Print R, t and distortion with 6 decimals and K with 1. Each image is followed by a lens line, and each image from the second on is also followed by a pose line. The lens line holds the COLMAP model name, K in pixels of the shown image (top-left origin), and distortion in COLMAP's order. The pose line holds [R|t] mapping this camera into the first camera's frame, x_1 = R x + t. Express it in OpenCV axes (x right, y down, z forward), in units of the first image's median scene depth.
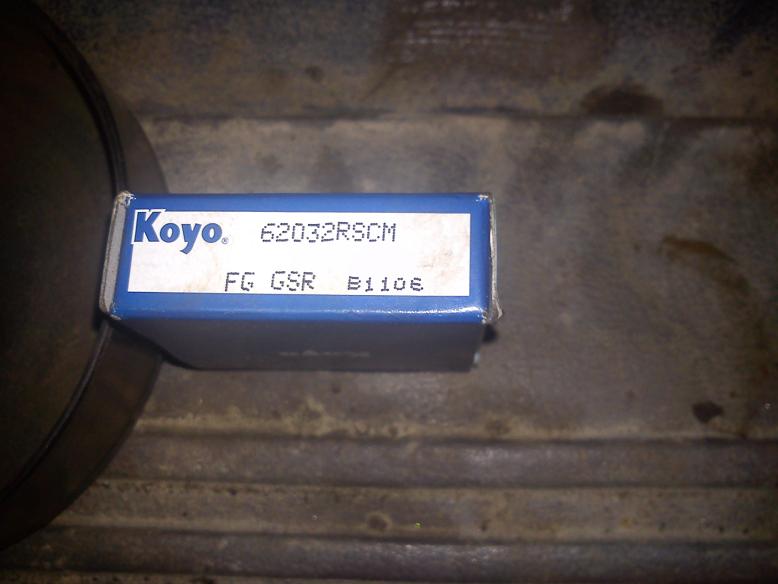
lens RADIAL K [[775.9, 0, 389.0], [0, 775.9, 292.0], [0, 0, 1]] dist [-0.096257, 0.018712]
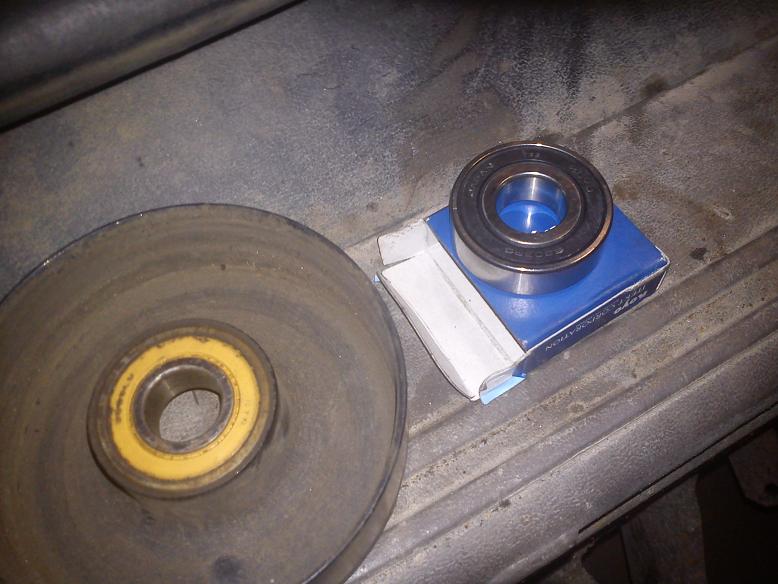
lens RADIAL K [[775.9, 0, 389.0], [0, 775.9, 292.0], [0, 0, 1]] dist [-0.096257, 0.018712]
pose [[0.860720, -0.443695, 0.249592, -0.600588], [0.502892, 0.817257, -0.281406, 0.352879], [-0.079122, 0.367730, 0.926561, -0.435980]]
